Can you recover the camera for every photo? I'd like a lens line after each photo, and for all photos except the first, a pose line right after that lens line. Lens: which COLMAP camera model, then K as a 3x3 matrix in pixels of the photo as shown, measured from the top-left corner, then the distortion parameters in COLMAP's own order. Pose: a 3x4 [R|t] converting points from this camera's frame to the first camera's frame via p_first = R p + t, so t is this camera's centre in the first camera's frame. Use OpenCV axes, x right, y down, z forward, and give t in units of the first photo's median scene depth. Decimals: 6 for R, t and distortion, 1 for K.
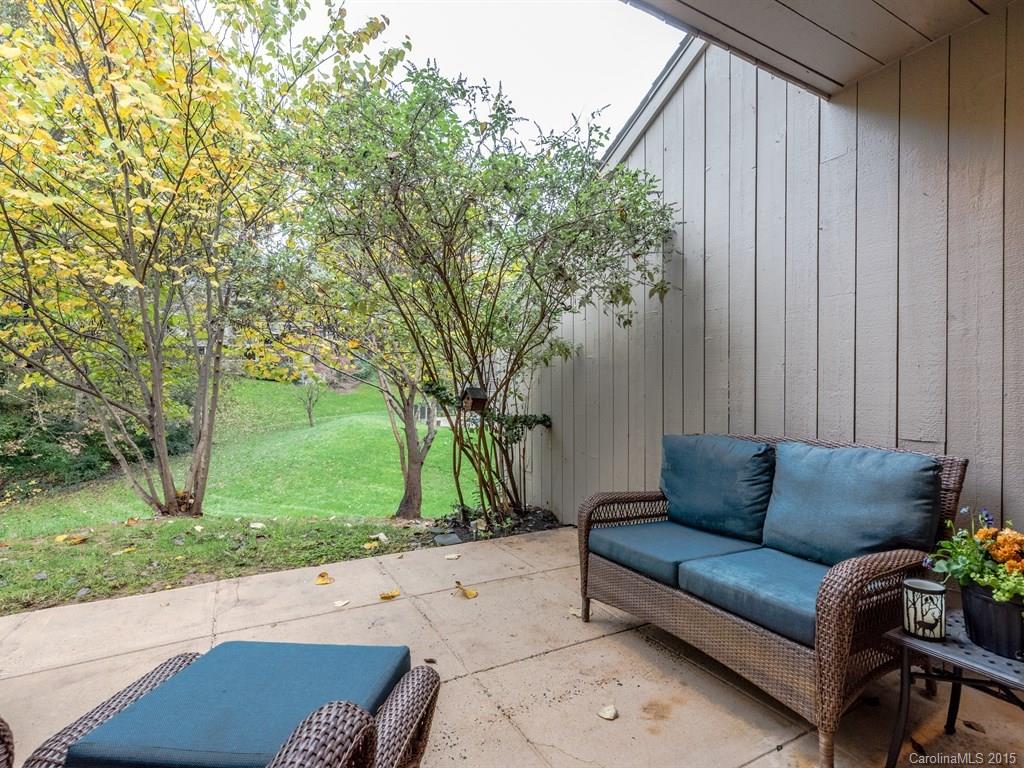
lens RADIAL K [[510.7, 0, 509.7], [0, 510.7, 366.8], [0, 0, 1]] dist [-0.002317, 0.000411]
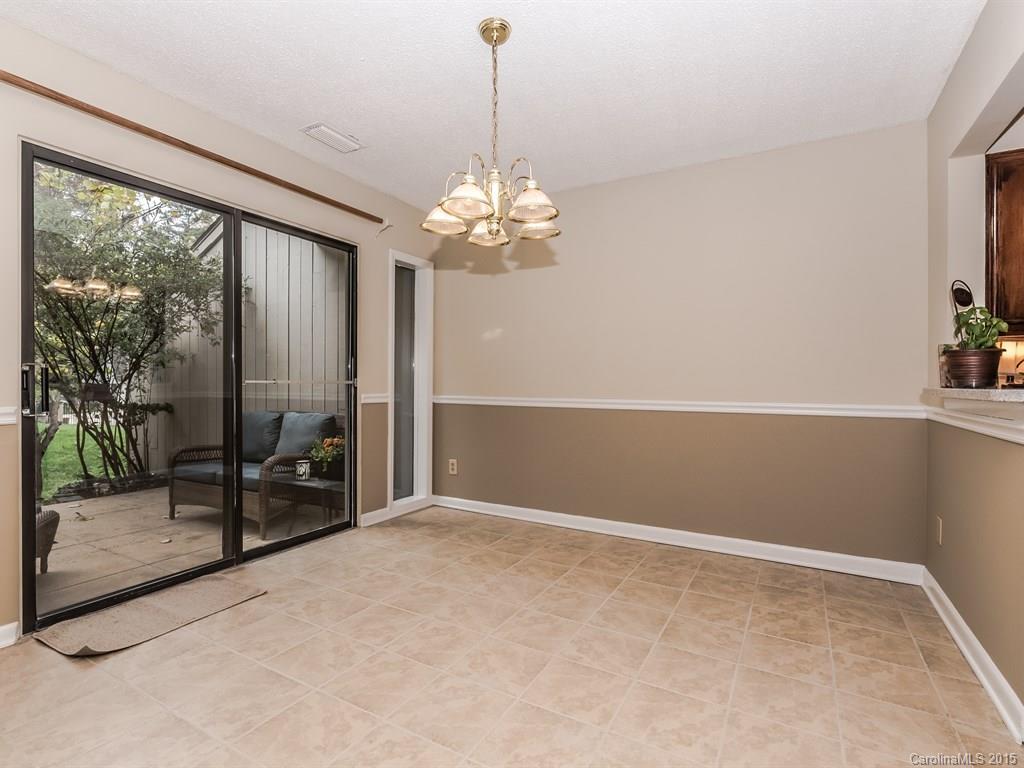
lens RADIAL K [[511.2, 0, 513.0], [0, 511.2, 379.3], [0, 0, 1]] dist [-0.003624, -0.001051]
pose [[0.835949, 0.011077, 0.548695, 0.100076], [-0.031755, 0.999097, 0.028210, -0.038101], [-0.547887, -0.041006, 0.835547, -0.658752]]
